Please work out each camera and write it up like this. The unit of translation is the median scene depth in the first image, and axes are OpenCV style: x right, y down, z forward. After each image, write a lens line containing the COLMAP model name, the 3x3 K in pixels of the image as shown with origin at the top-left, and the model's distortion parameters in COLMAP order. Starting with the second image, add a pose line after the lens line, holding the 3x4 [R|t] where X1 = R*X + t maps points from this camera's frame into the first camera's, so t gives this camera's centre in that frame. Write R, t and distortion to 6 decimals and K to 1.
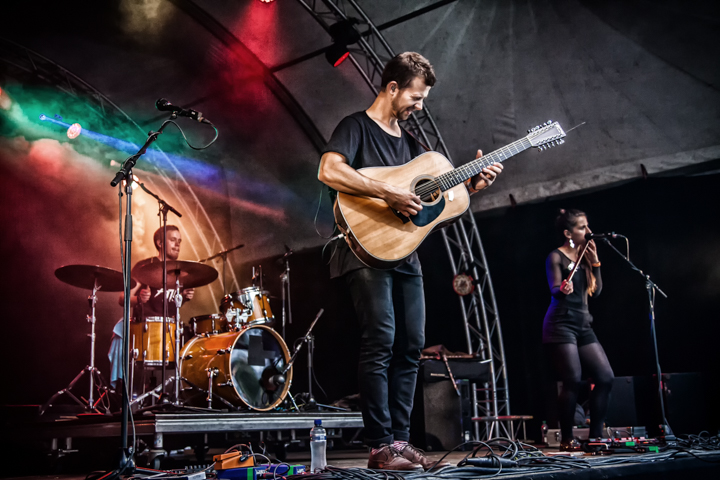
lens RADIAL K [[944.2, 0, 360.0], [0, 944.2, 240.0], [0, 0, 1]] dist [-0.003756, 0.001937]
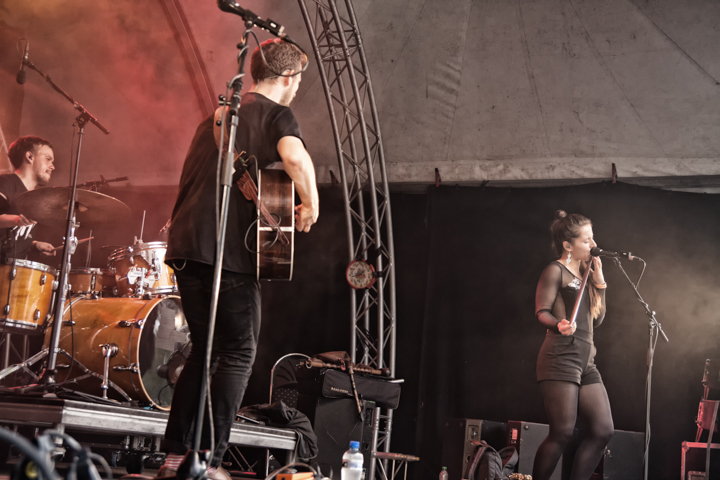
lens RADIAL K [[1330.6, 0, 360.0], [0, 1330.6, 240.0], [0, 0, 1]] dist [0.070418, 0.070531]
pose [[0.953486, 0.170347, 0.248688, -0.184705], [-0.179852, 0.983566, 0.015837, 0.003482], [-0.241904, -0.059828, 0.968454, -0.036553]]
